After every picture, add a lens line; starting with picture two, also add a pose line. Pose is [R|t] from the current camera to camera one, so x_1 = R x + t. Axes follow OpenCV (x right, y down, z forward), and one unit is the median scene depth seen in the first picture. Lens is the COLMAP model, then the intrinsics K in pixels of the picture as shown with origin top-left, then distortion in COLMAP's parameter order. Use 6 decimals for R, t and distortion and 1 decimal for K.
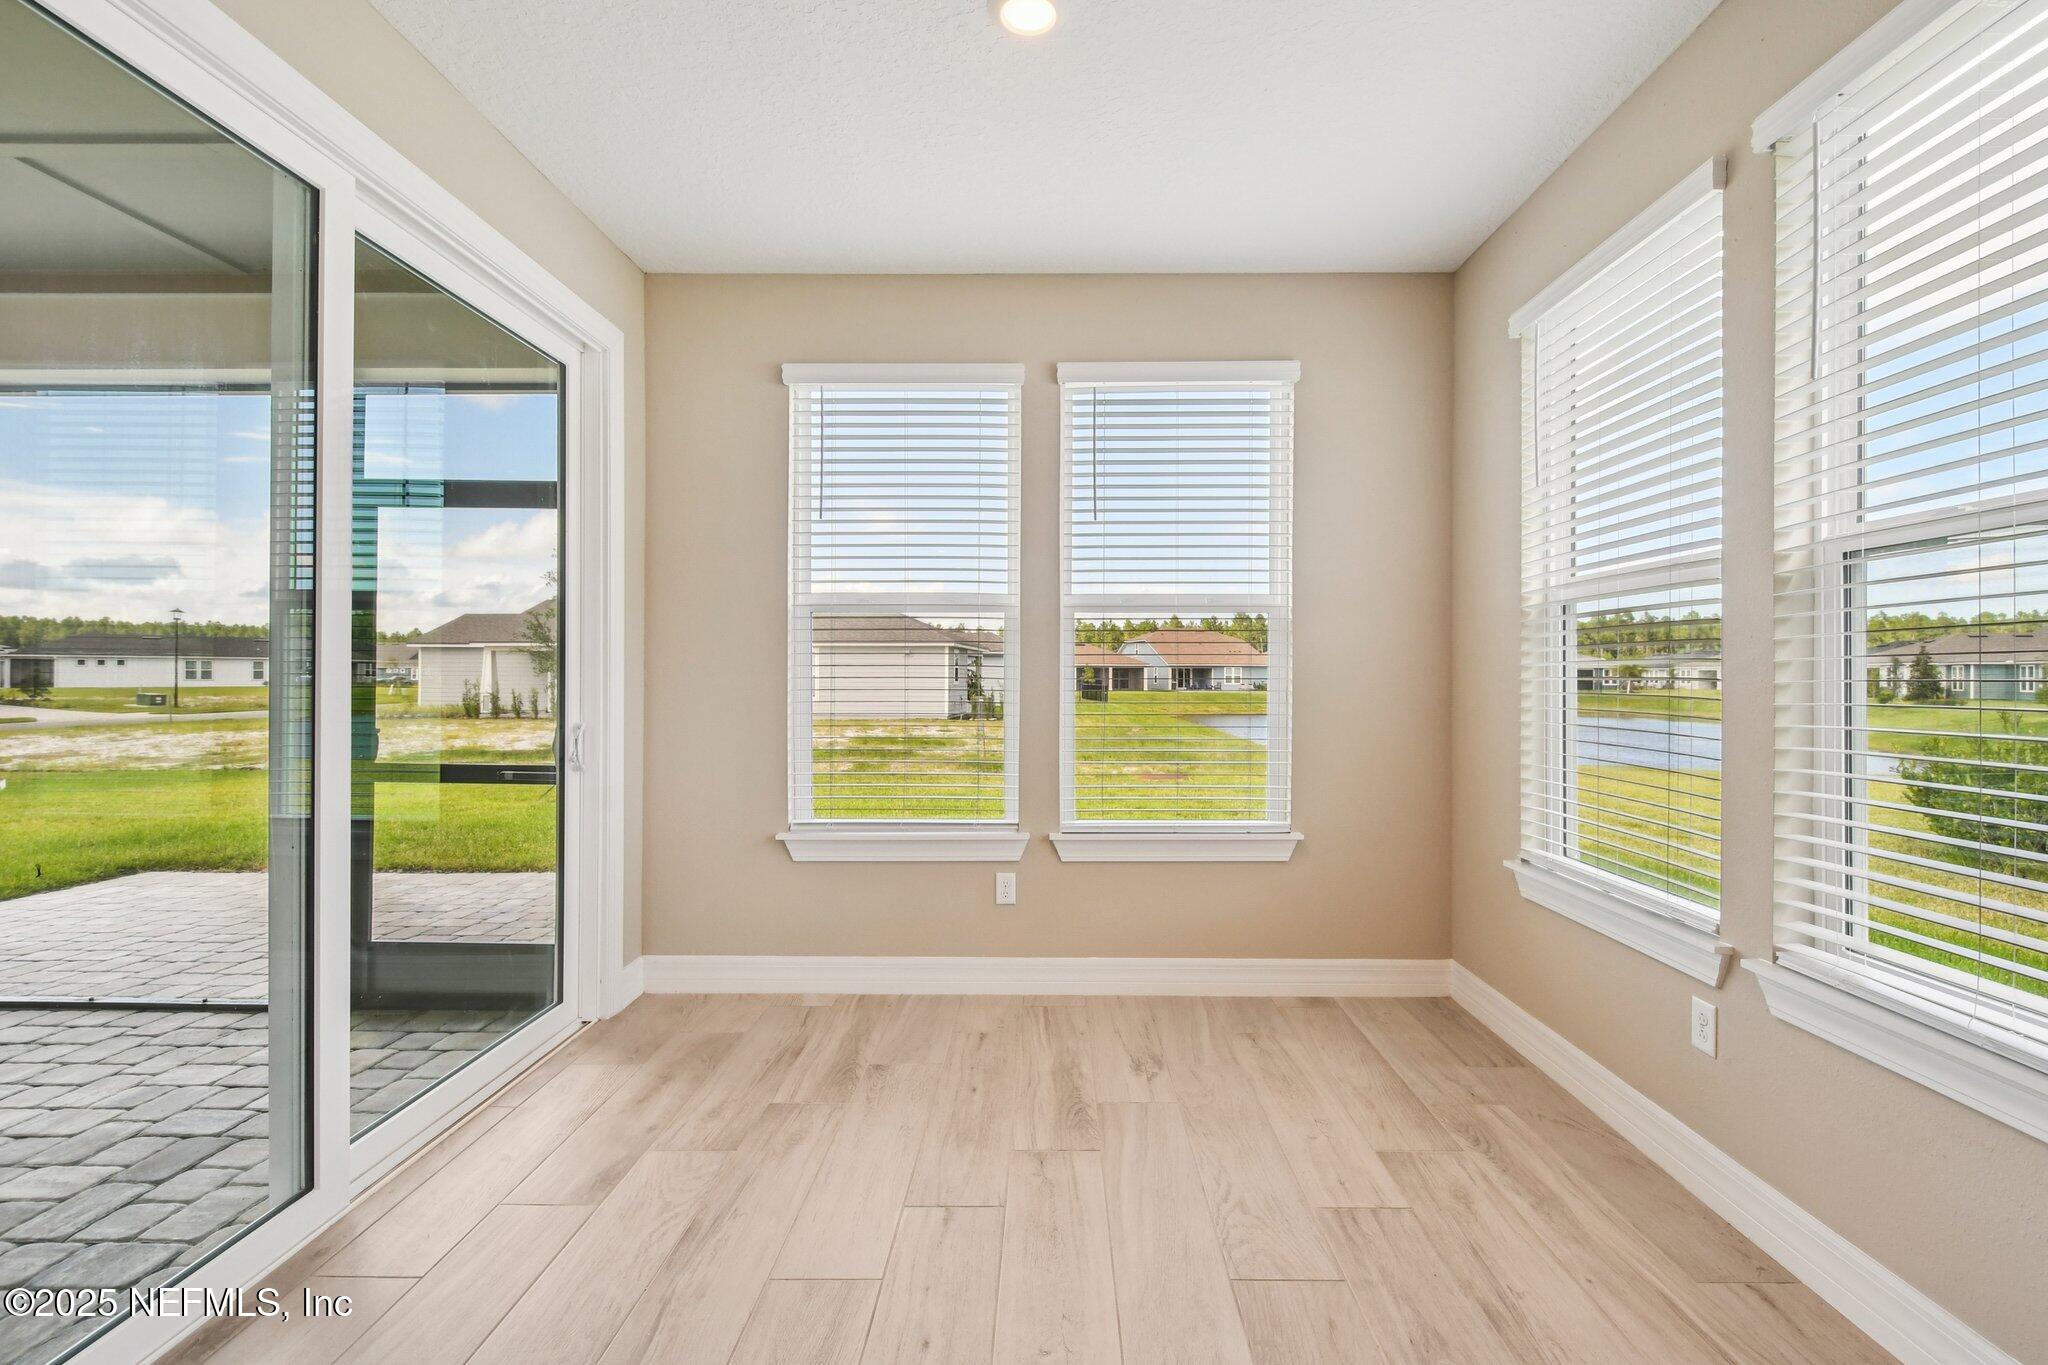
lens RADIAL K [[909.1, 0, 1032.8], [0, 909.1, 672.6], [0, 0, 1]] dist [-0.001042, -0.001134]
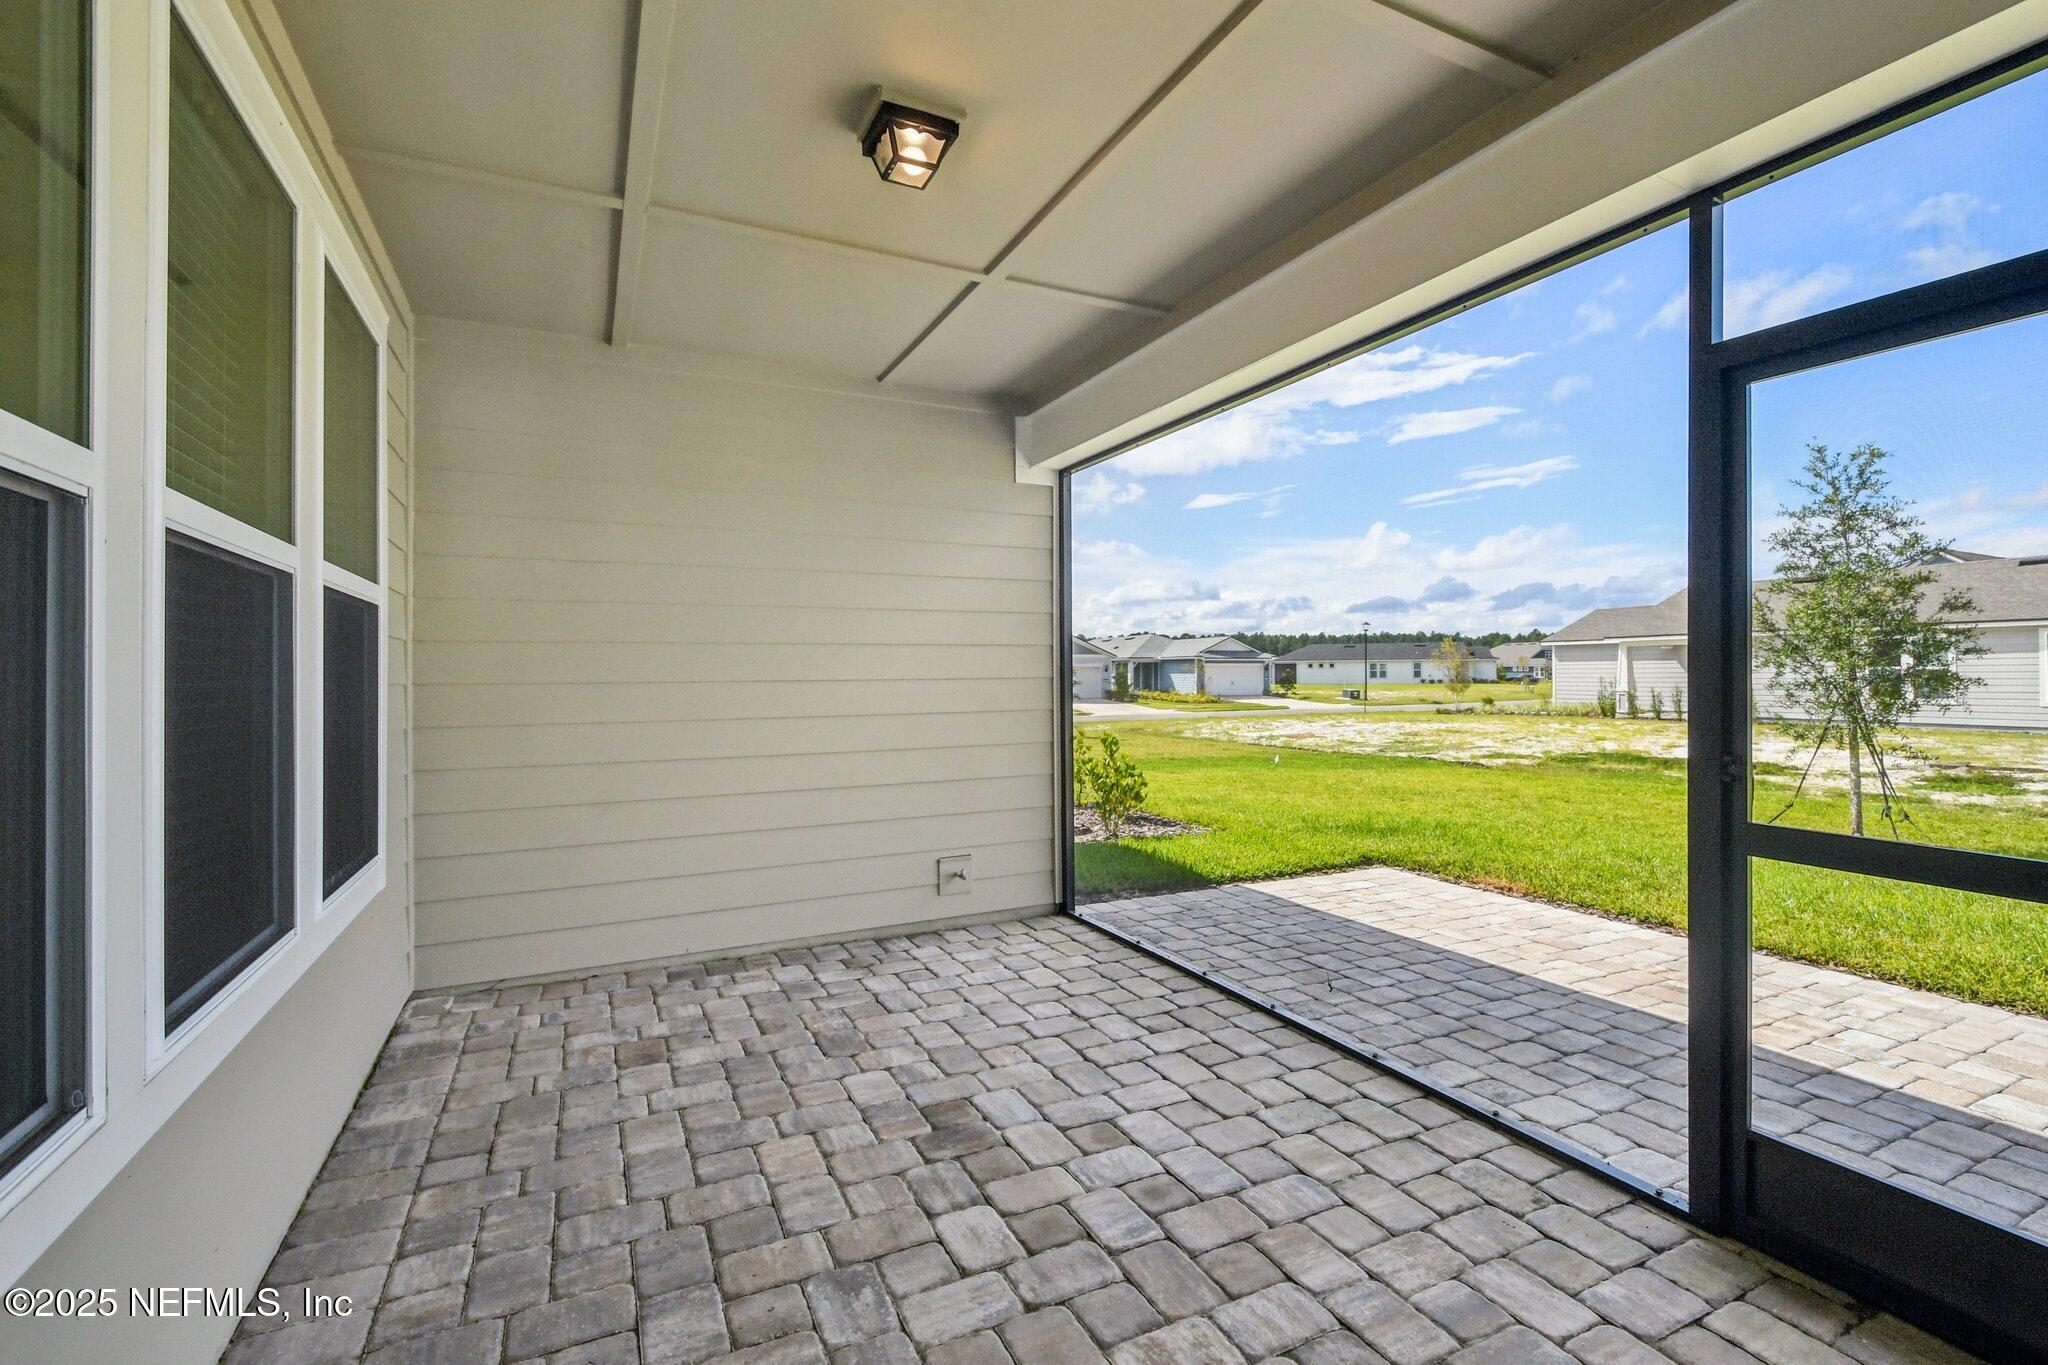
lens RADIAL K [[914.7, 0, 1053.7], [0, 914.7, 673.7], [0, 0, 1]] dist [-0.000761, -0.000554]
pose [[0.469322, -0.007829, -0.882992, -0.063827], [0.011438, 0.999931, -0.002787, -0.000094], [0.882953, -0.008792, 0.469379, 0.050595]]
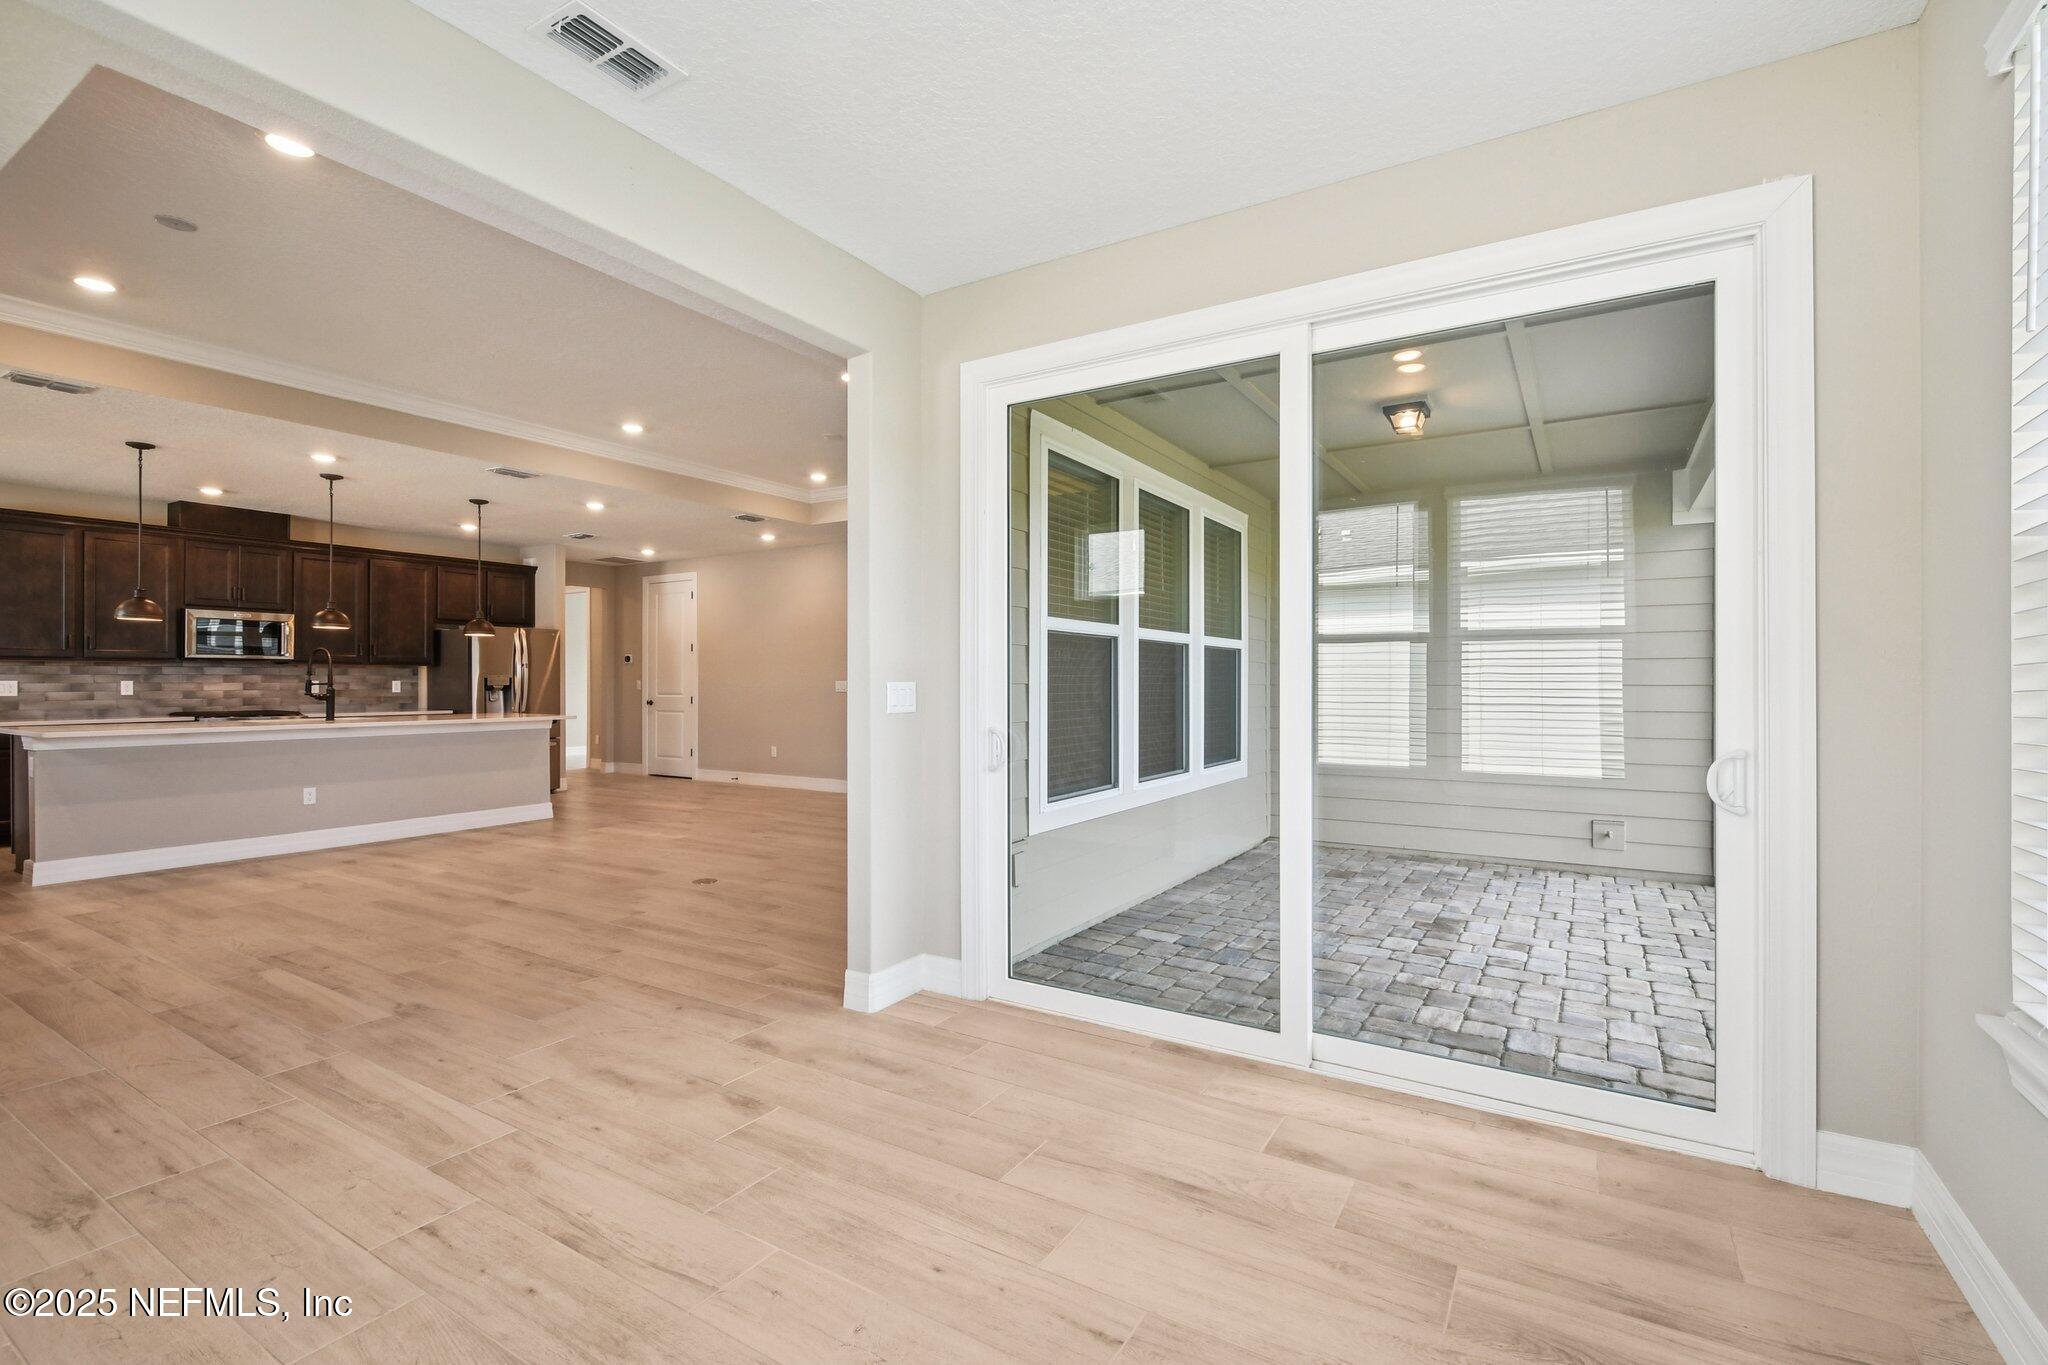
lens RADIAL K [[903.9, 0, 1045.9], [0, 903.9, 677.6], [0, 0, 1]] dist [0.007858, -0.006128]
pose [[-0.501885, -0.008014, -0.864897, 0.055760], [-0.000068, 0.999957, -0.009225, 0.000661], [0.864934, -0.004571, -0.501865, 0.117596]]
